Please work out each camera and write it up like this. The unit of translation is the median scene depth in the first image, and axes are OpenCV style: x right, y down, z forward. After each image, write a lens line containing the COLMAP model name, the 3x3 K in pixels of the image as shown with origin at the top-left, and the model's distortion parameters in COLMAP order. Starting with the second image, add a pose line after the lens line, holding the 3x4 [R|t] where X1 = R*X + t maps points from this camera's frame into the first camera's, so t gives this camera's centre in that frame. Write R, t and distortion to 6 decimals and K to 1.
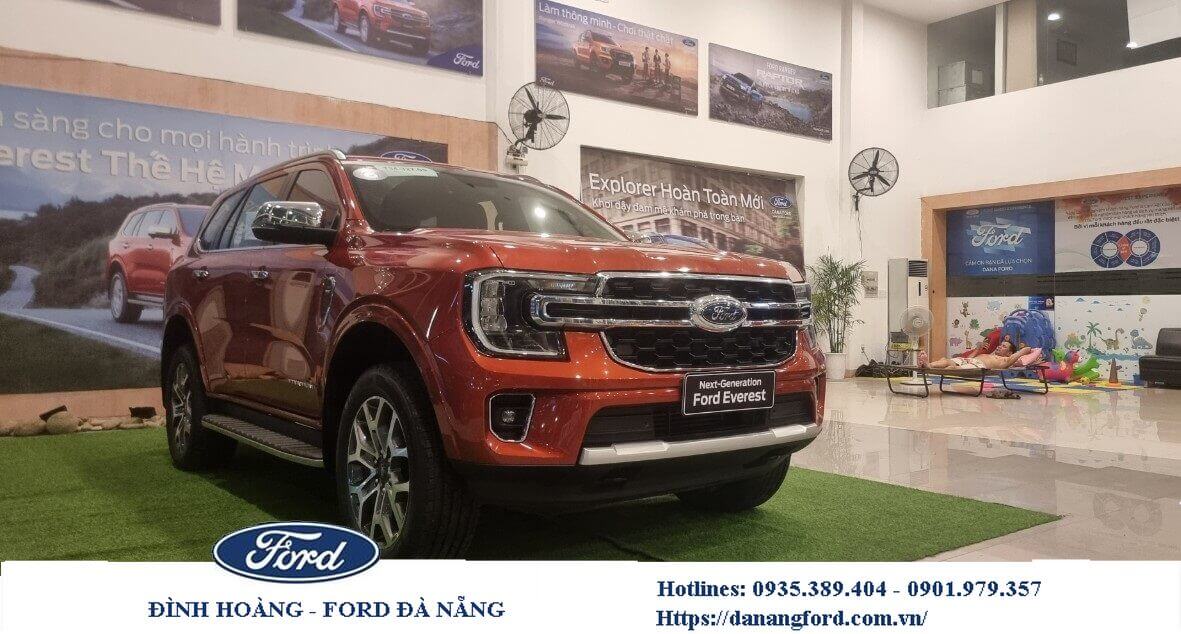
lens RADIAL K [[849.6, 0, 635.4], [0, 849.6, 309.2], [0, 0, 1]] dist [0.082324, -0.068982]
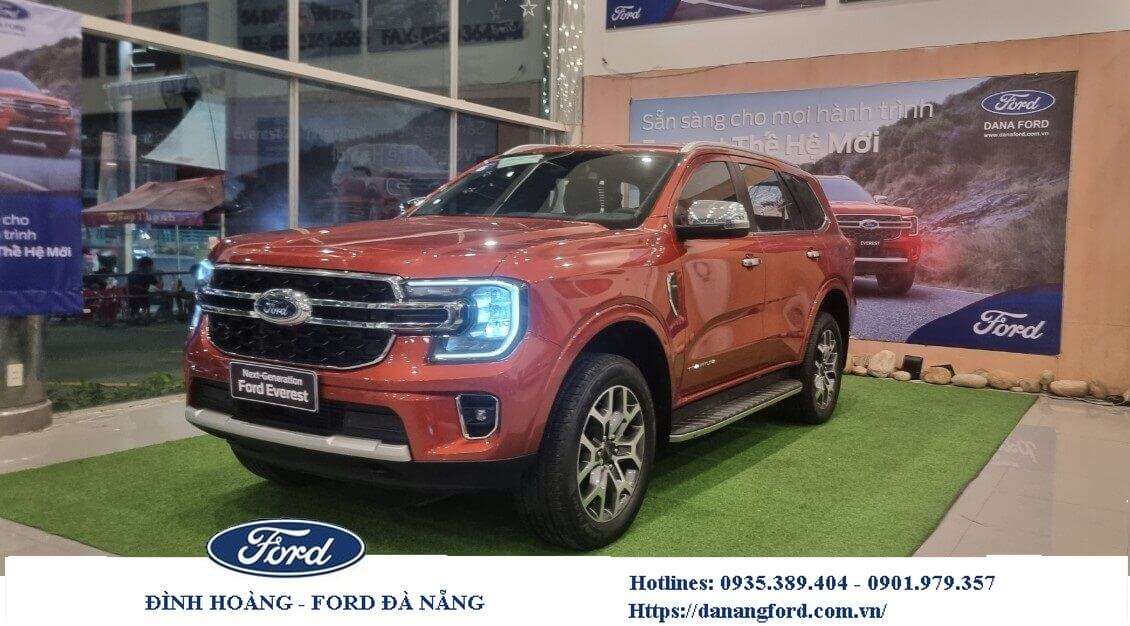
lens RADIAL K [[869.4, 0, 653.8], [0, 869.4, 296.3], [0, 0, 1]] dist [0.051906, -0.006082]
pose [[0.402069, 0.070887, -0.912861, 0.339596], [-0.025782, 0.997480, 0.066102, -0.024435], [0.915246, -0.003042, 0.402883, 0.272903]]
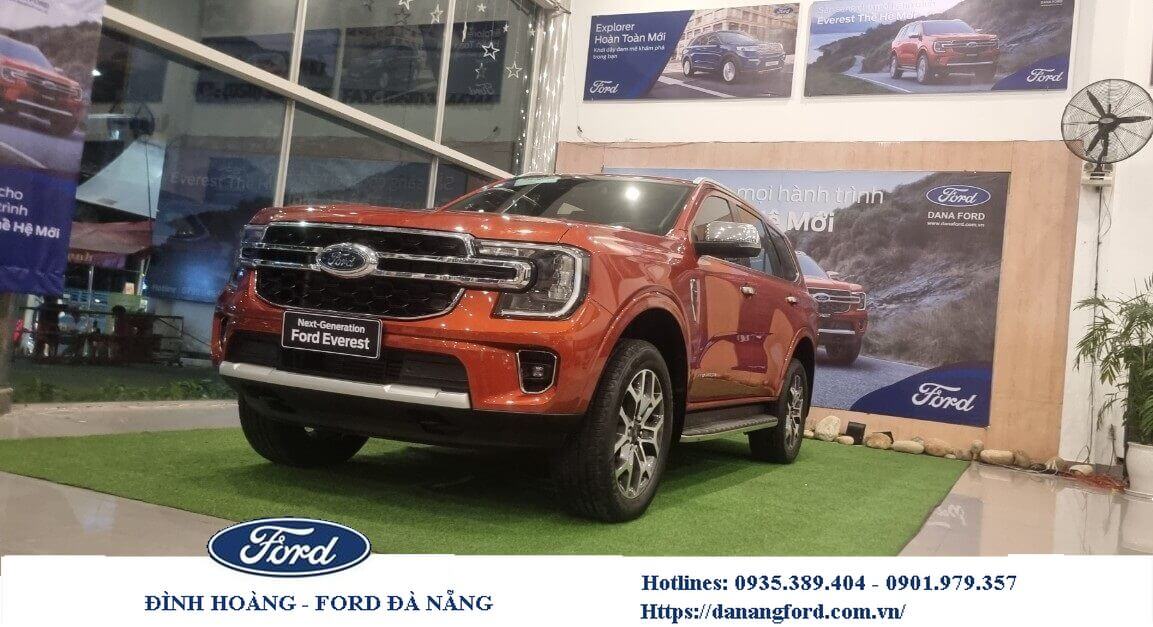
lens RADIAL K [[857.9, 0, 675.2], [0, 857.9, 315.1], [0, 0, 1]] dist [0.048240, -0.004636]
pose [[0.509418, 0.016229, -0.860366, 0.338229], [-0.094957, 0.994776, -0.037459, 0.020238], [0.855264, 0.100780, 0.508298, 0.225426]]
